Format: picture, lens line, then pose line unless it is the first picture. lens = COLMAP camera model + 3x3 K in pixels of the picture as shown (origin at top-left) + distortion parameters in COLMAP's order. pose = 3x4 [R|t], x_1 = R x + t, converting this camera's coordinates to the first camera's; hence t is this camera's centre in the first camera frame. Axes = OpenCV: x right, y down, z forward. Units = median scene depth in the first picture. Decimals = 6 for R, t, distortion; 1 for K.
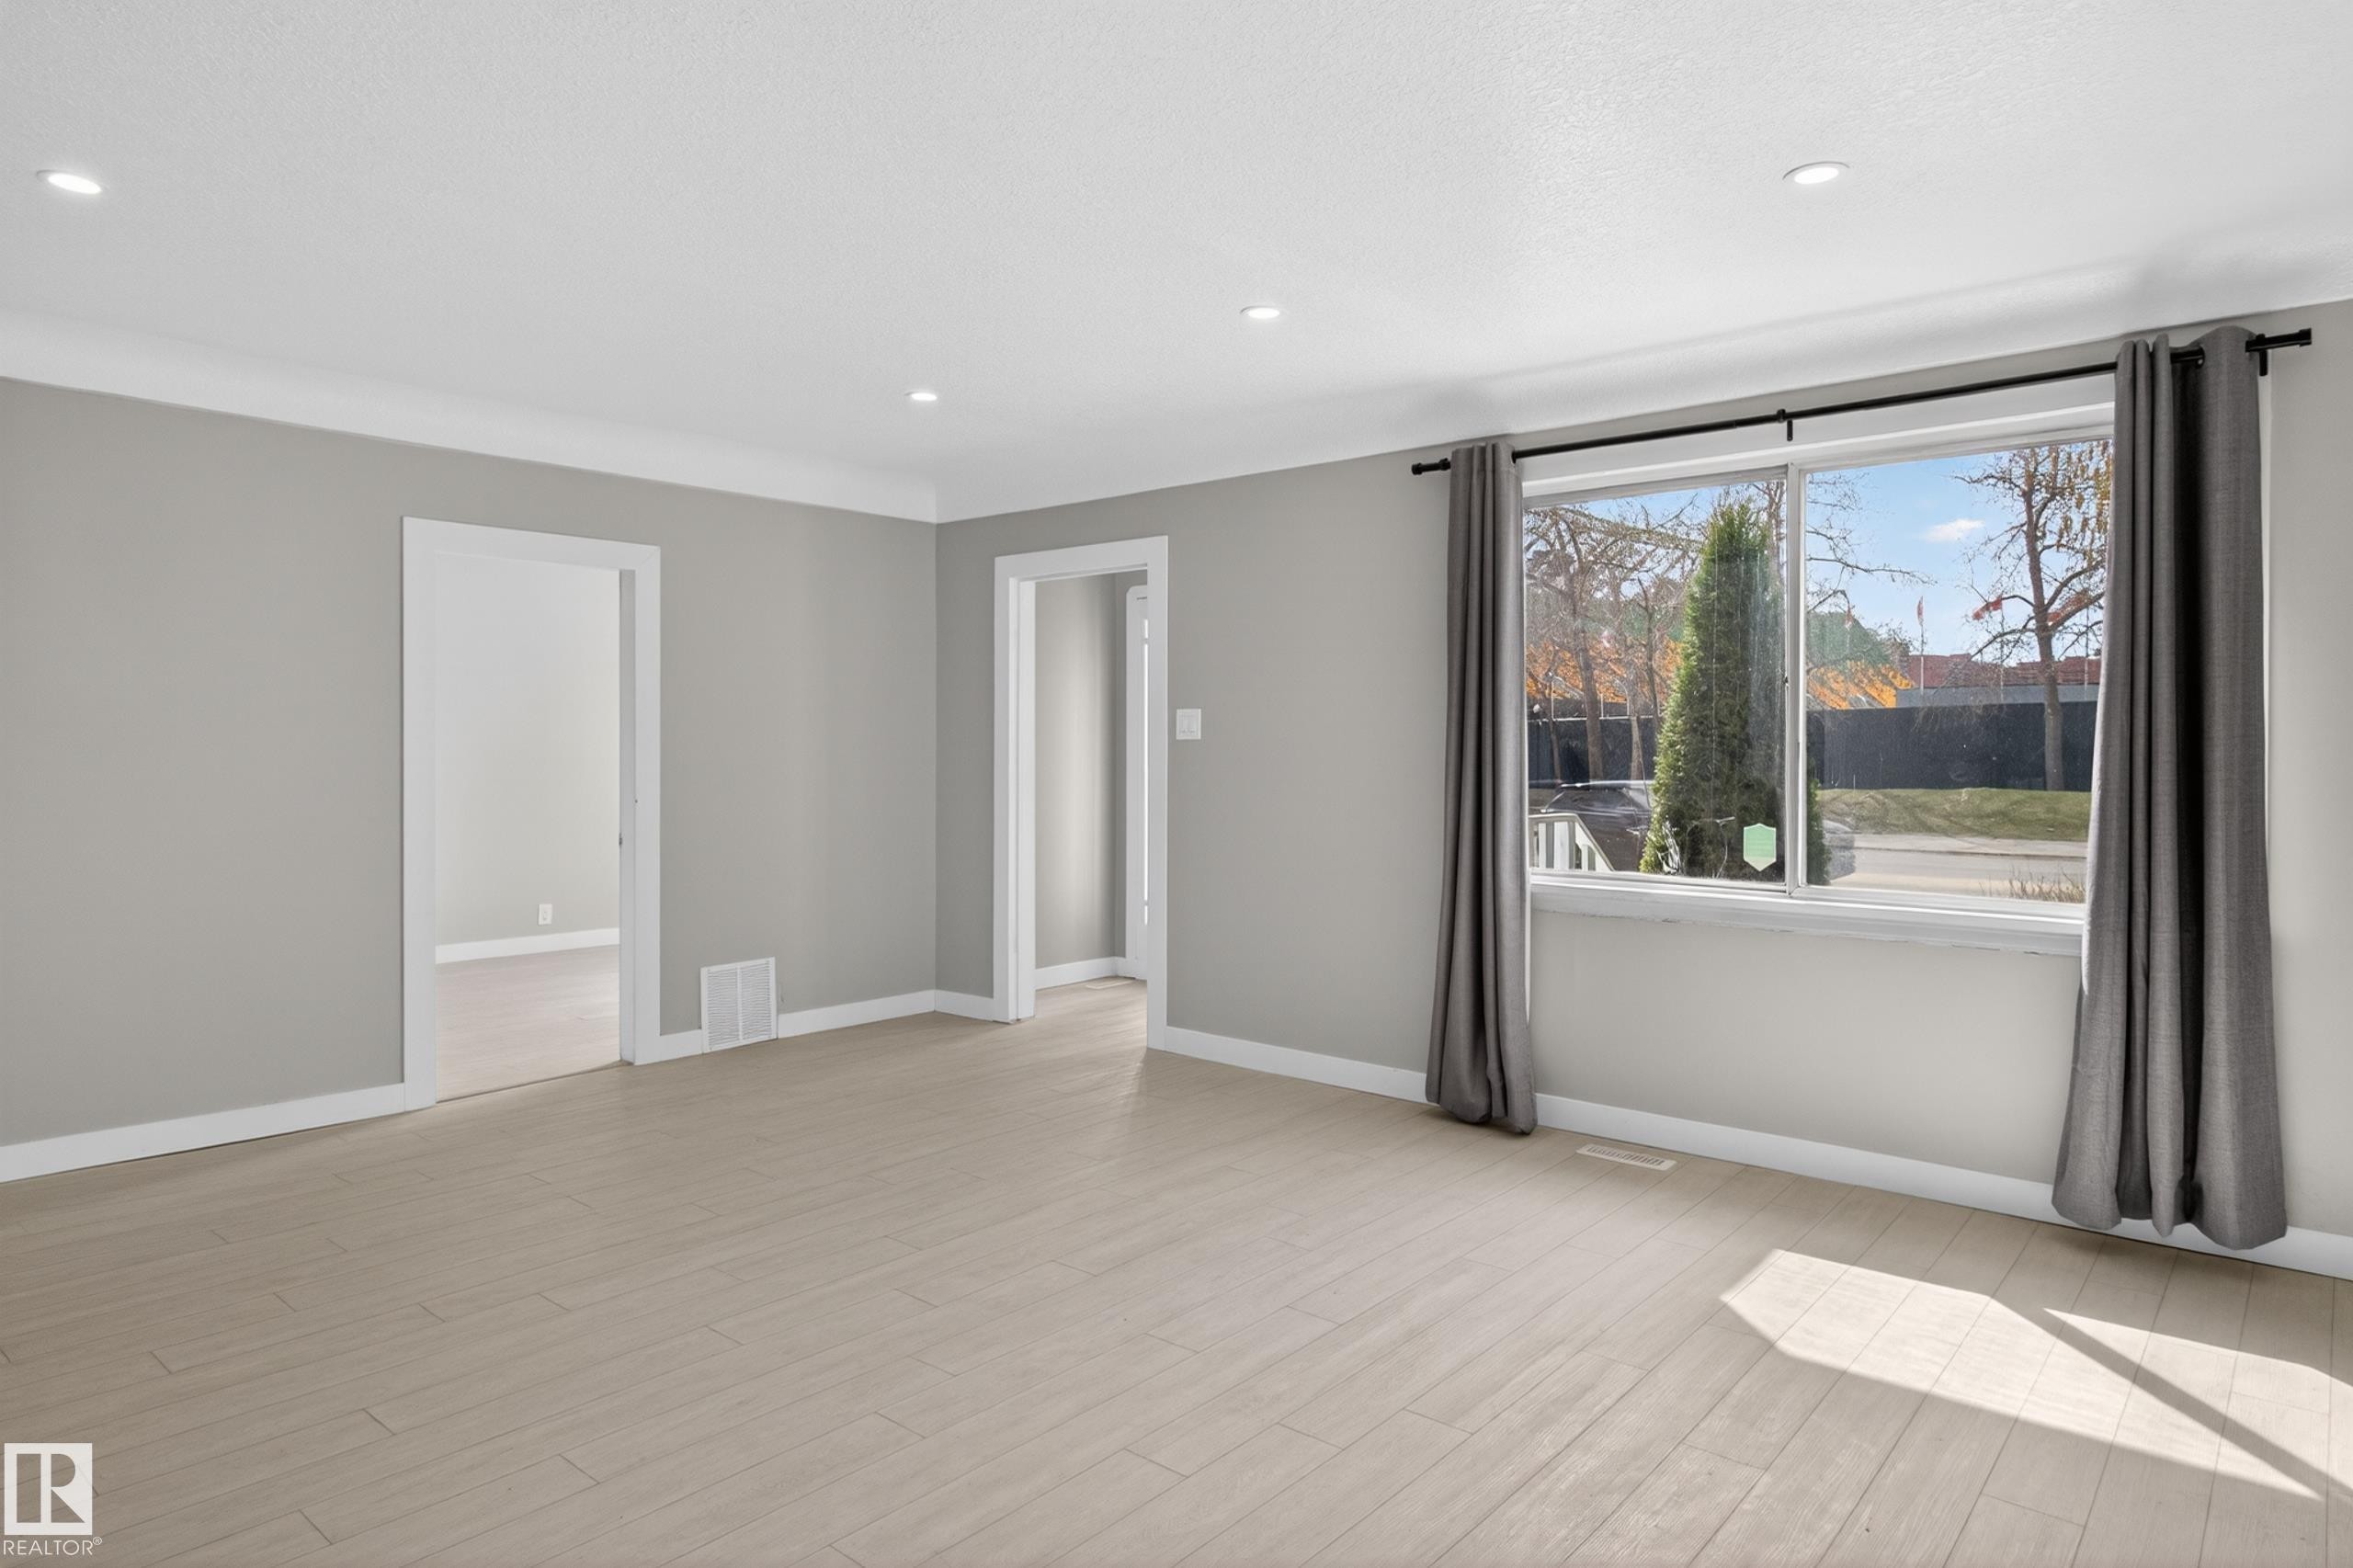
lens RADIAL K [[1371.1, 0, 1198.7], [0, 1371.1, 759.0], [0, 0, 1]] dist [0.002968, -0.007074]
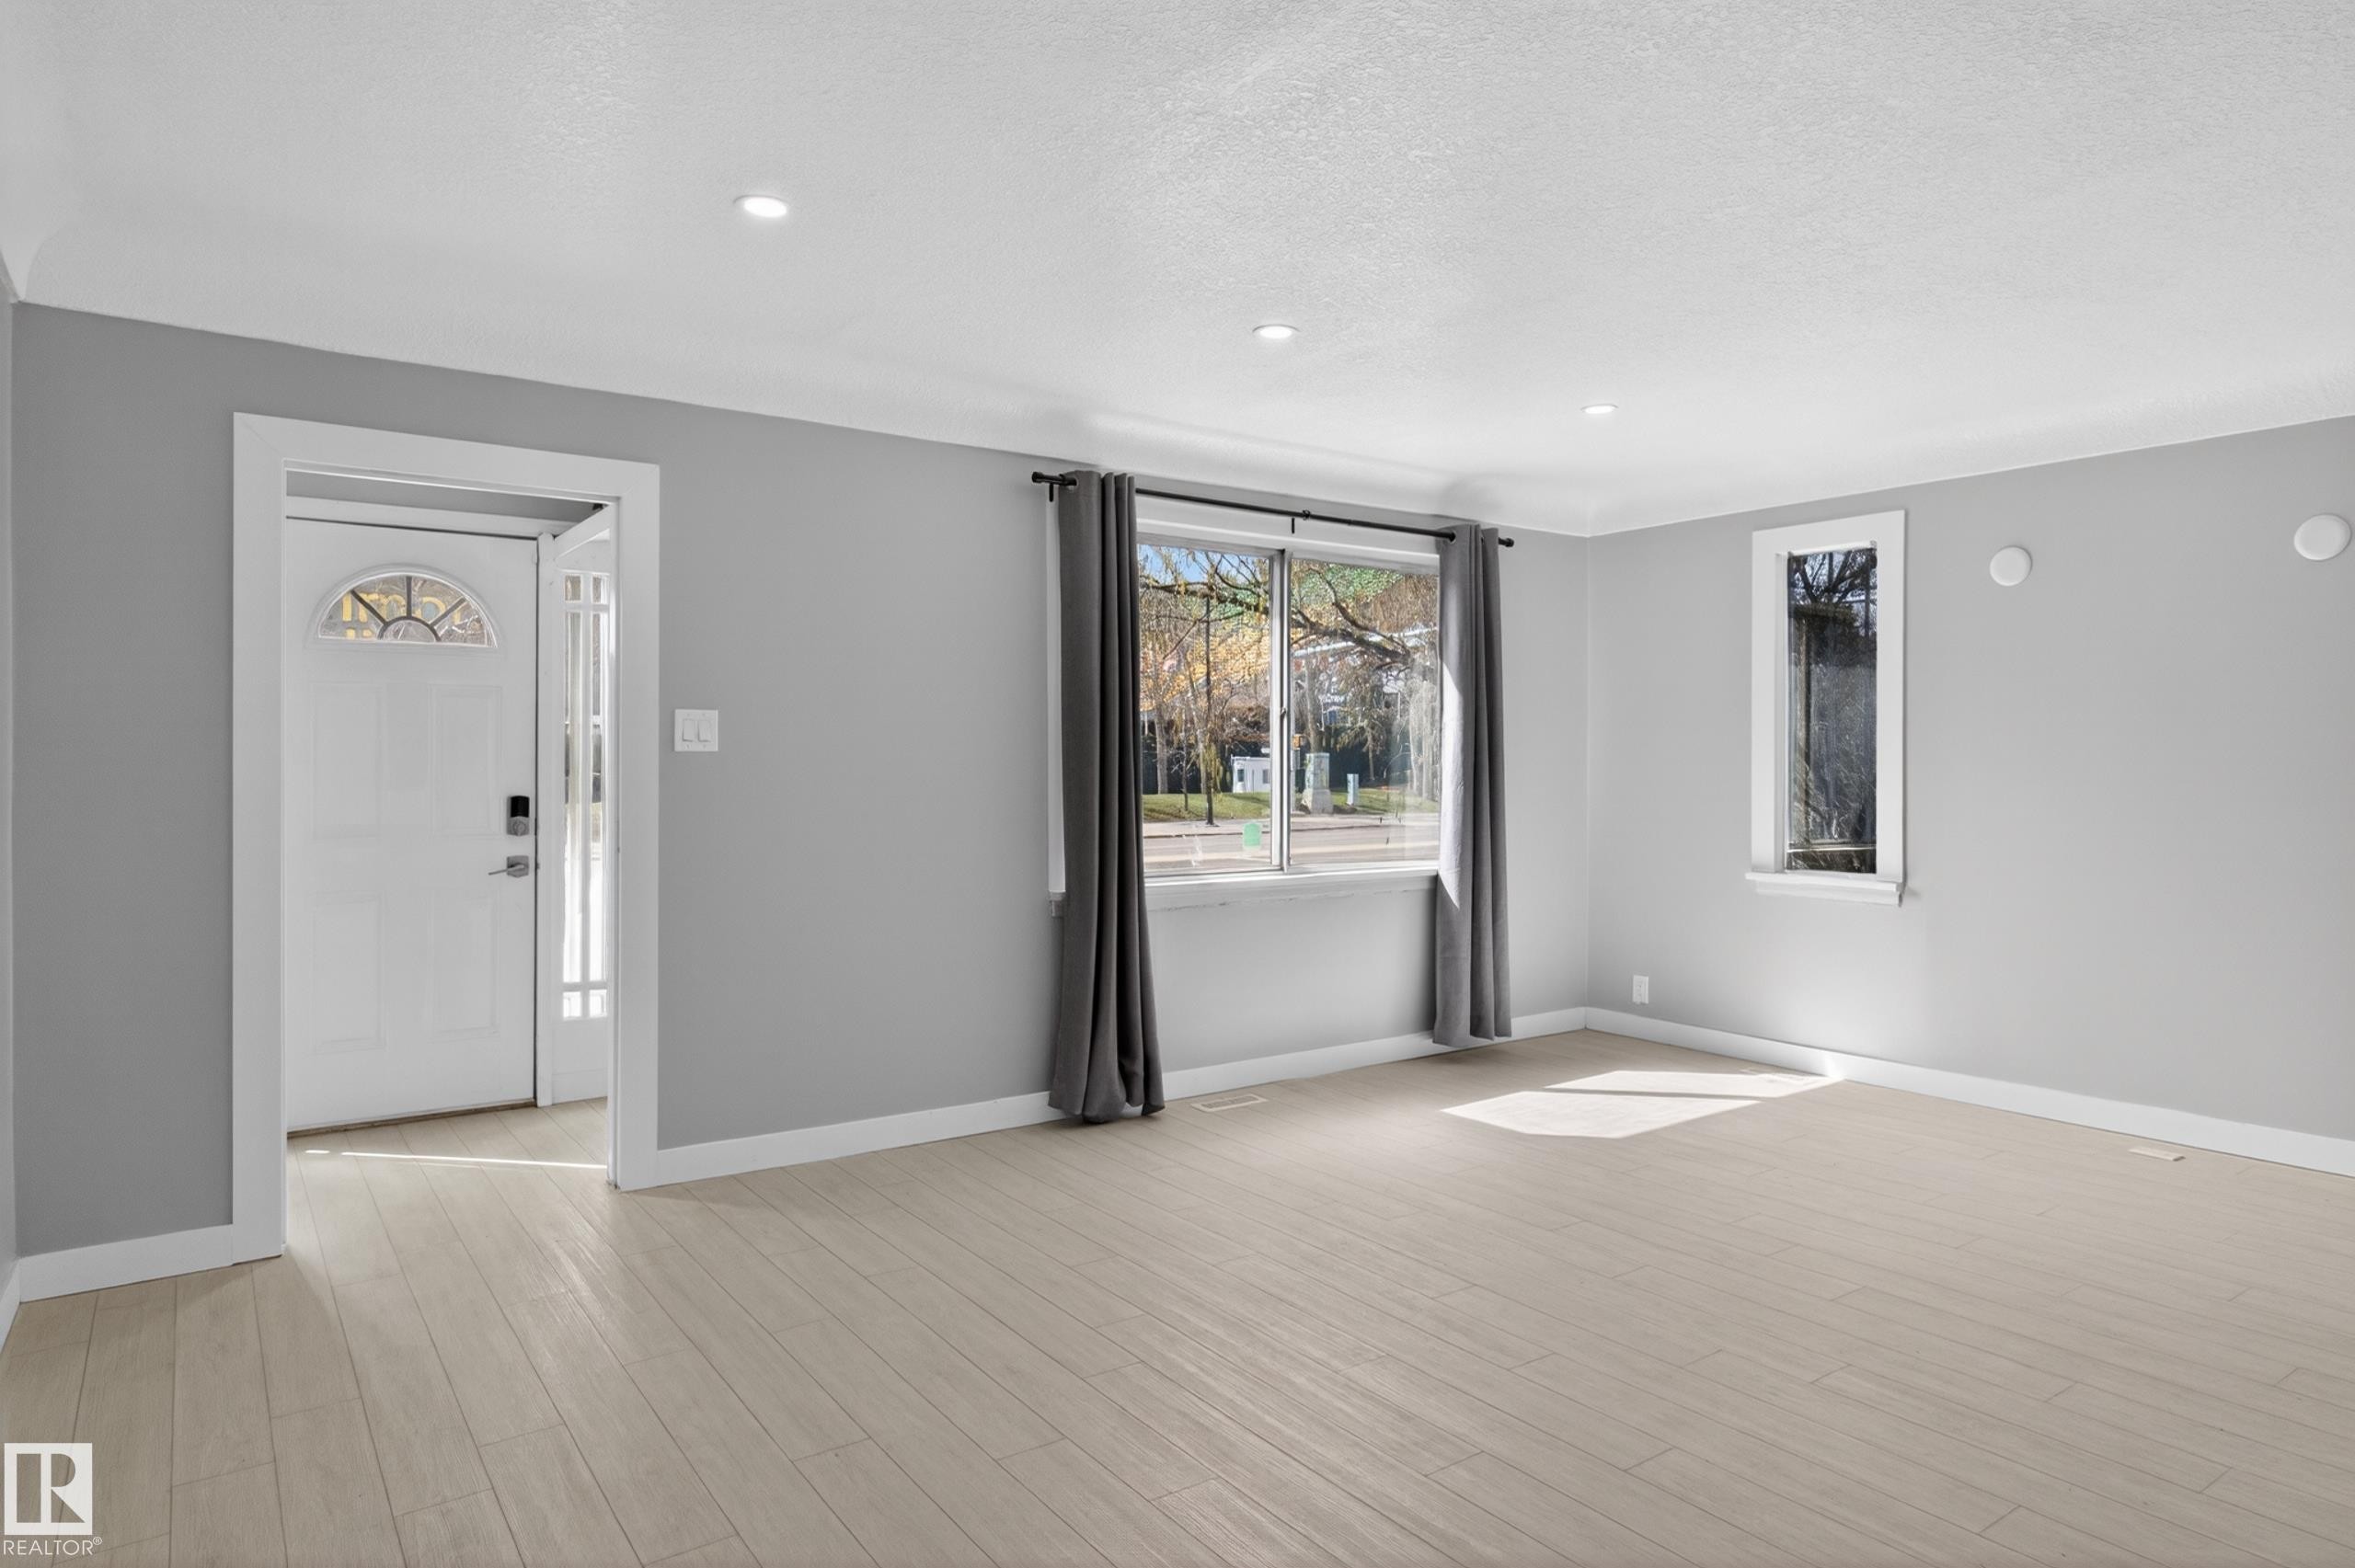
lens RADIAL K [[1372.1, 0, 1182.3], [0, 1372.1, 791.3], [0, 0, 1]] dist [0.002968, -0.007074]
pose [[0.255963, -0.021247, 0.966453, -0.802328], [0.003648, 0.999773, 0.021013, -0.008579], [-0.966680, -0.001853, 0.255983, 0.686190]]
